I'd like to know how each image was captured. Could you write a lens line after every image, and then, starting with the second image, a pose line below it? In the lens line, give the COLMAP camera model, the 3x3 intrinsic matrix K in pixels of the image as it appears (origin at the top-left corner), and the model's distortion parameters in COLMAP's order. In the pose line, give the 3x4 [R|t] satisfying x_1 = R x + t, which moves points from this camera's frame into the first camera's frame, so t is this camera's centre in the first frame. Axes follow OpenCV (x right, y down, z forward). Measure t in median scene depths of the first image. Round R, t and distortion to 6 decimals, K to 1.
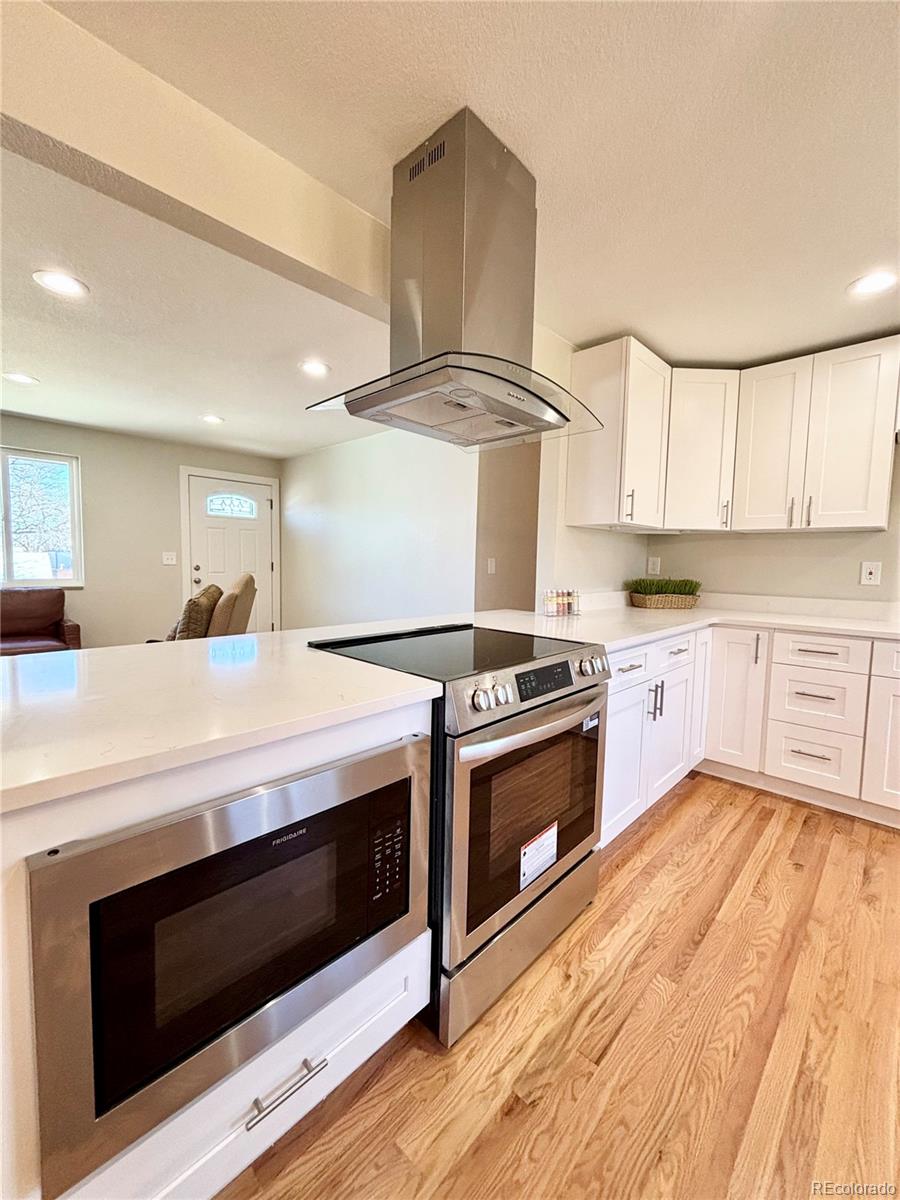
lens RADIAL K [[483.9, 0, 453.2], [0, 483.9, 595.1], [0, 0, 1]] dist [-0.000883, 0.000651]
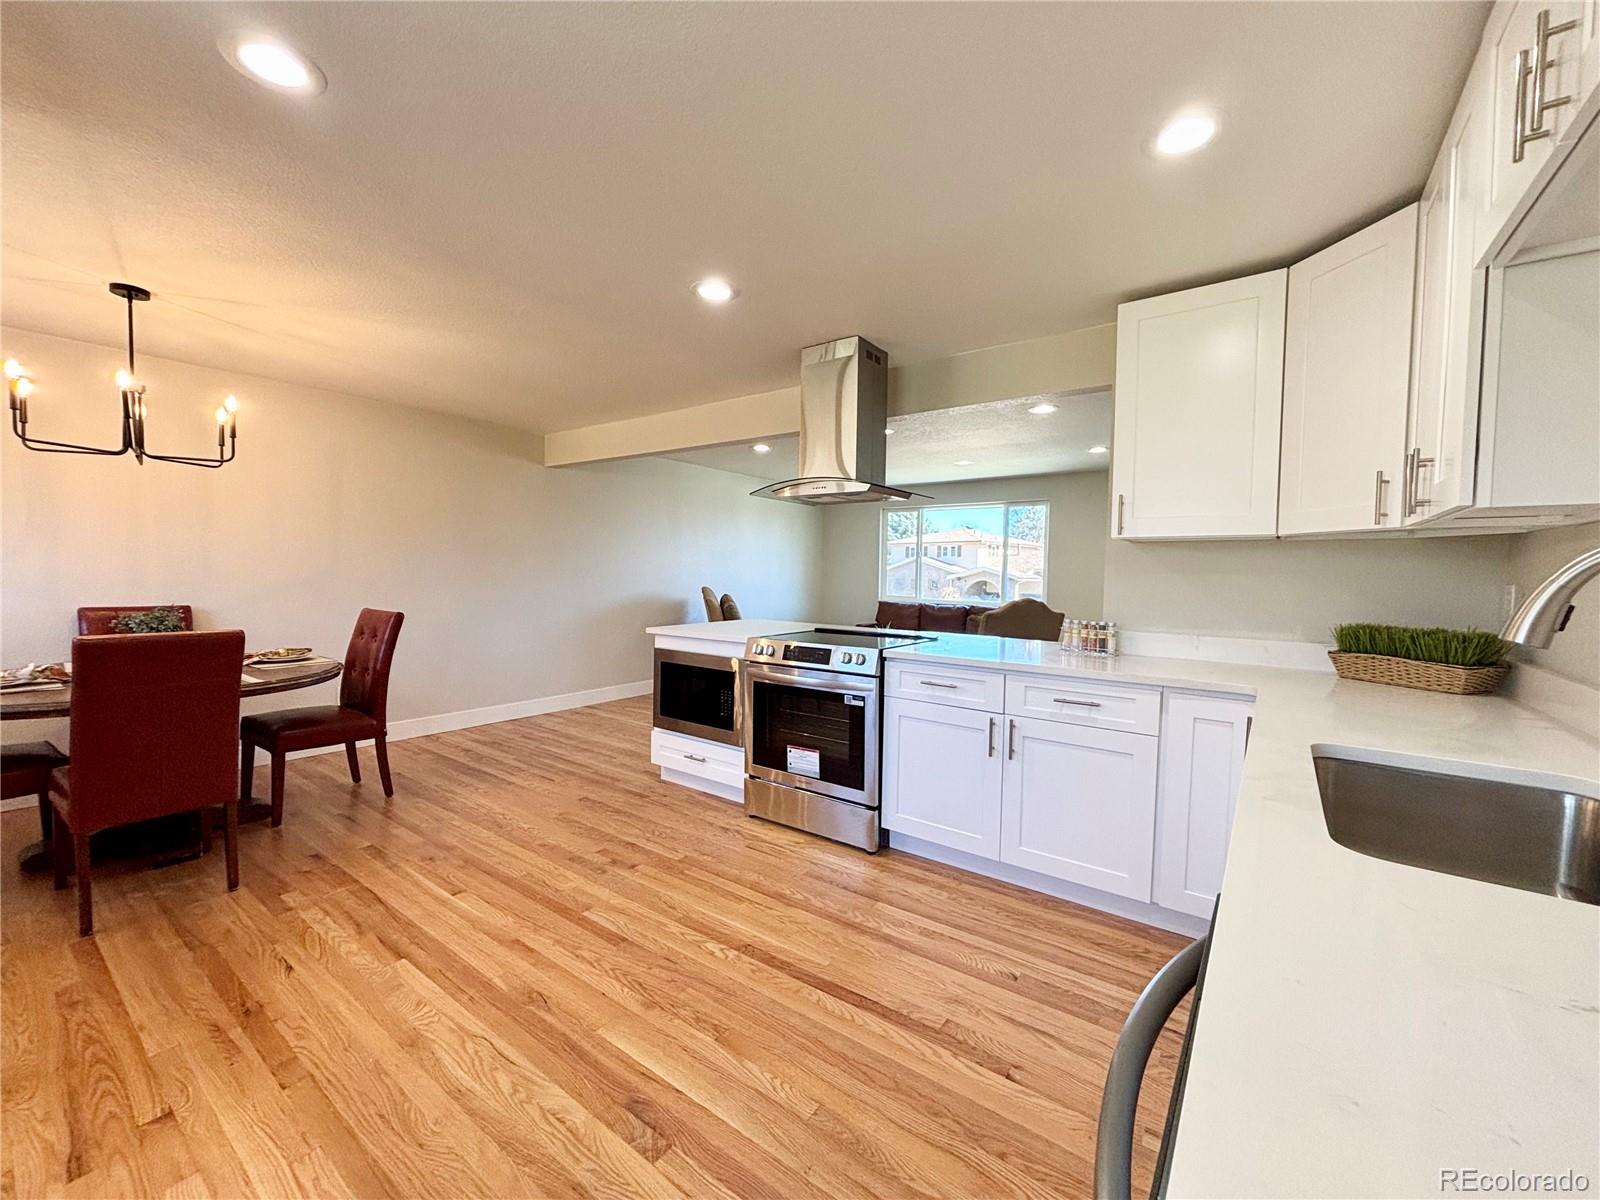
lens RADIAL K [[645.3, 0, 797.9], [0, 645.3, 597.2], [0, 0, 1]] dist [-0.000883, 0.000651]
pose [[0.128284, 0.022193, -0.991489, 1.385574], [-0.085237, 0.996297, 0.011272, -0.024296], [0.988068, 0.083065, 0.129700, 0.391409]]
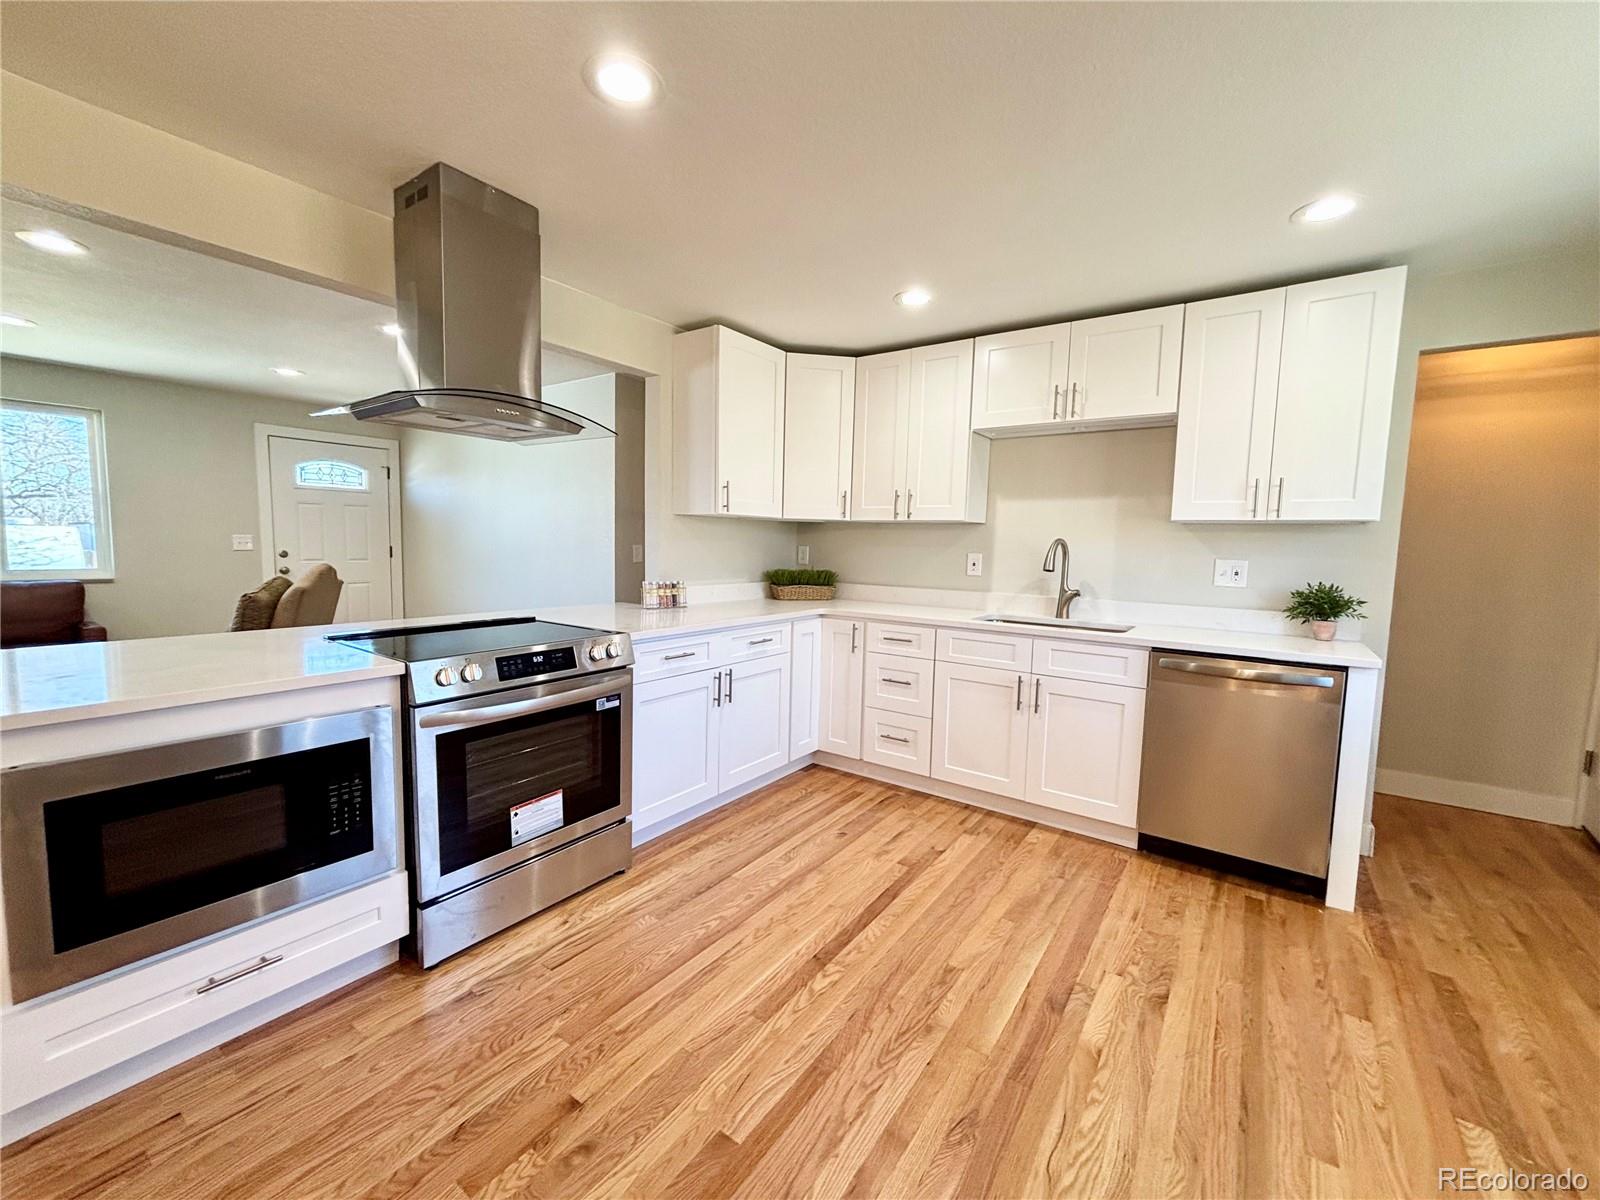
lens RADIAL K [[642.0, 0, 796.6], [0, 642.0, 596.0], [0, 0, 1]] dist [0.002073, -0.000035]
pose [[0.990494, -0.007674, 0.137339, 0.343257], [0.005442, 0.999847, 0.016618, -0.002084], [-0.137446, -0.015713, 0.990385, -0.339943]]
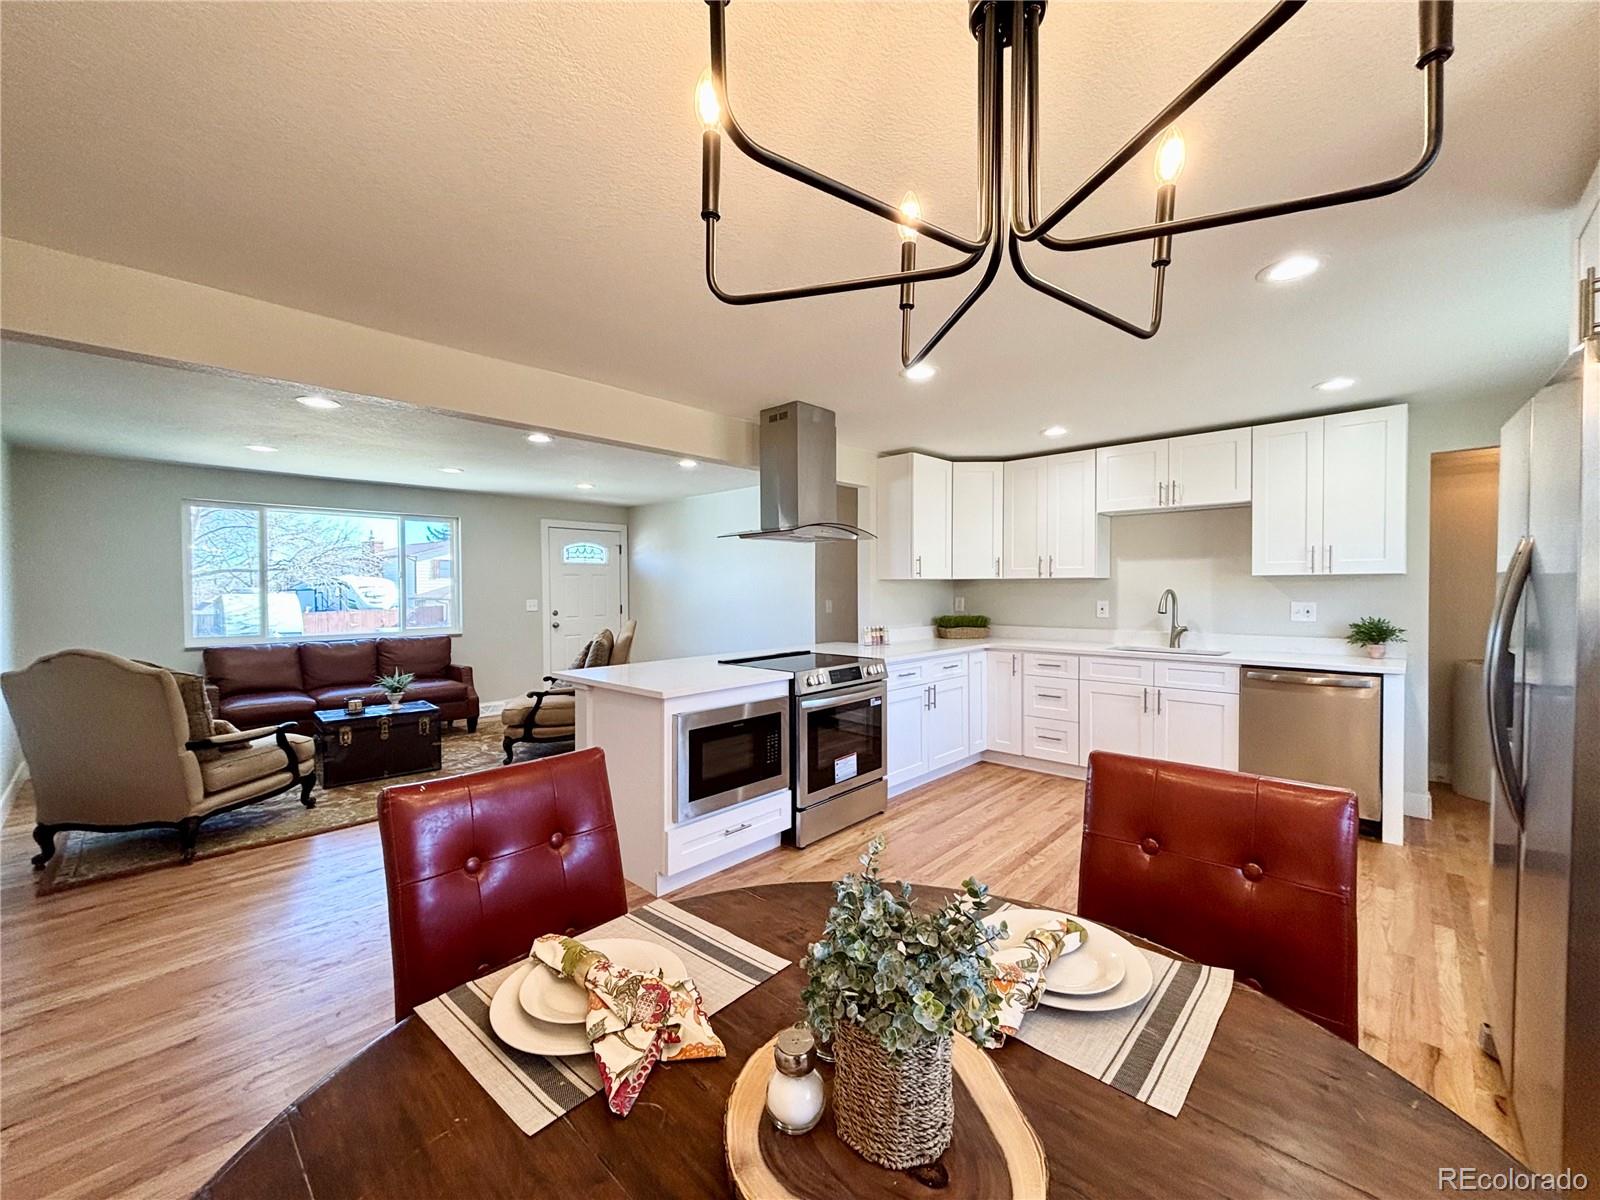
lens RADIAL K [[642.0, 0, 796.6], [0, 642.0, 596.0], [0, 0, 1]] dist [0.002073, -0.000035]
pose [[0.999670, -0.025603, 0.002016, -0.002425], [0.025676, 0.998069, -0.056560, -0.000522], [-0.000564, 0.056593, 0.998397, -0.928247]]
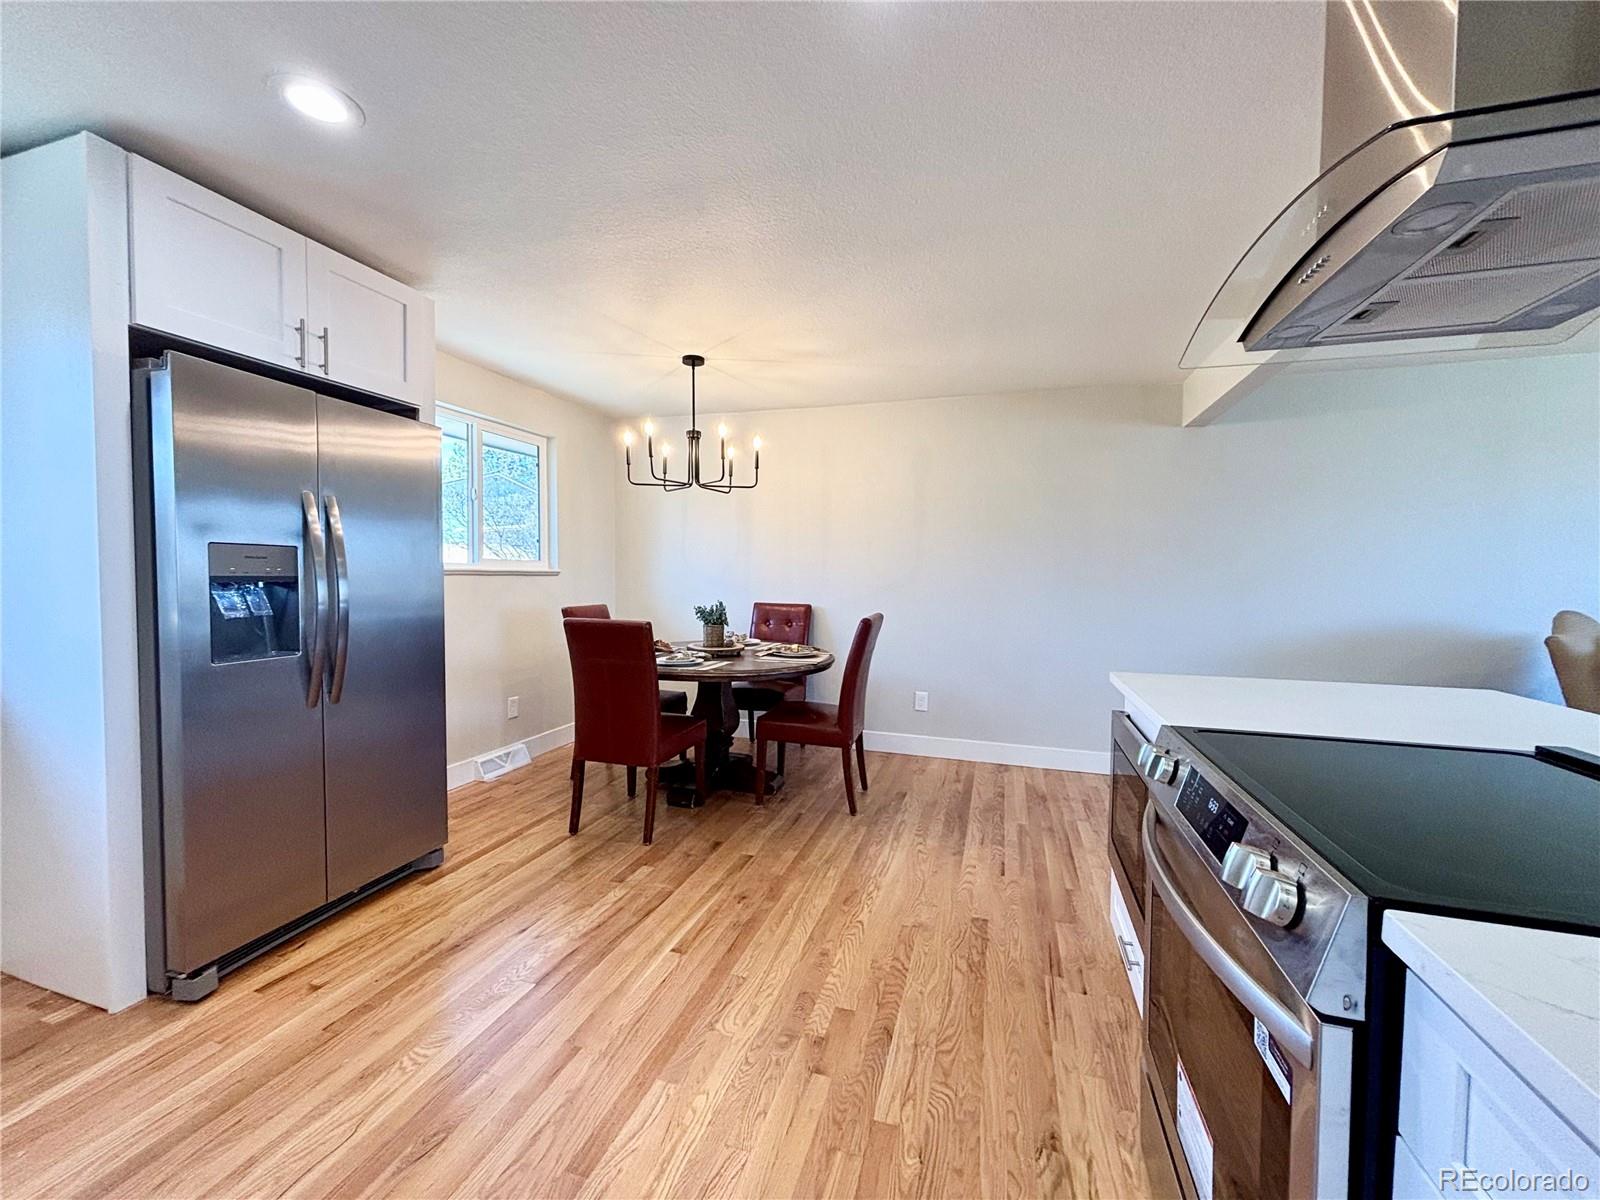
lens RADIAL K [[645.3, 0, 797.9], [0, 645.3, 597.2], [0, 0, 1]] dist [-0.000883, 0.000651]
pose [[-0.897606, -0.013123, -0.440604, 0.535097], [-0.060521, 0.993760, 0.093697, -0.059633], [0.436625, 0.110769, -0.892798, 0.826697]]
